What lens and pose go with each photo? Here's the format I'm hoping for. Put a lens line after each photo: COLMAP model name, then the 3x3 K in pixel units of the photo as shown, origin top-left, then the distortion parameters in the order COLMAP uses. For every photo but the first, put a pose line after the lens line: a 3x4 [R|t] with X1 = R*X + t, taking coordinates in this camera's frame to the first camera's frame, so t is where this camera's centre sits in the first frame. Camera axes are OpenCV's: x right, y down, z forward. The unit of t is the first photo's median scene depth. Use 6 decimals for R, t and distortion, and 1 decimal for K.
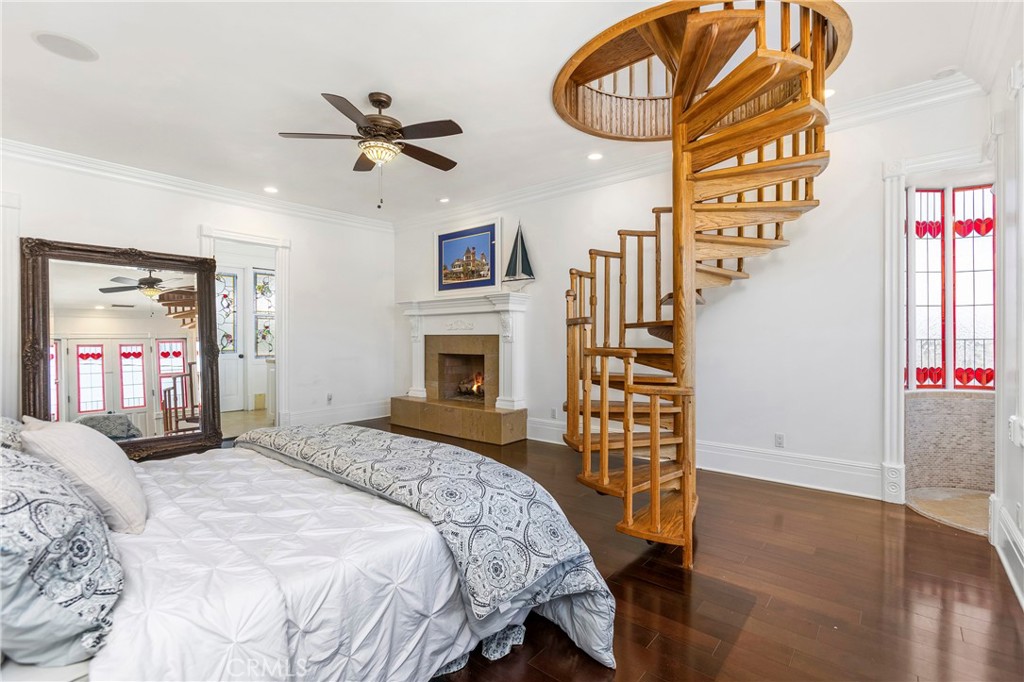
lens RADIAL K [[471.6, 0, 518.8], [0, 471.6, 343.2], [0, 0, 1]] dist [-0.025468, 0.018868]
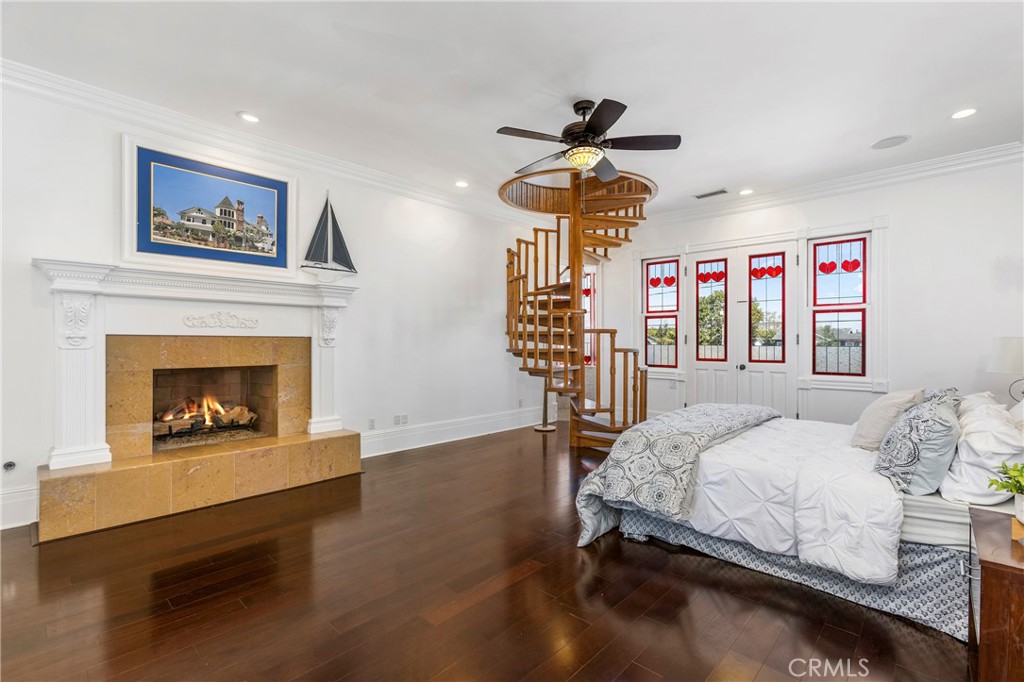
lens RADIAL K [[471.6, 0, 518.8], [0, 471.6, 343.2], [0, 0, 1]] dist [-0.025468, 0.018868]
pose [[0.050108, -0.002310, 0.998741, -0.721130], [0.012669, 0.999918, 0.001678, -0.004301], [-0.998663, 0.012569, 0.050134, 0.586796]]
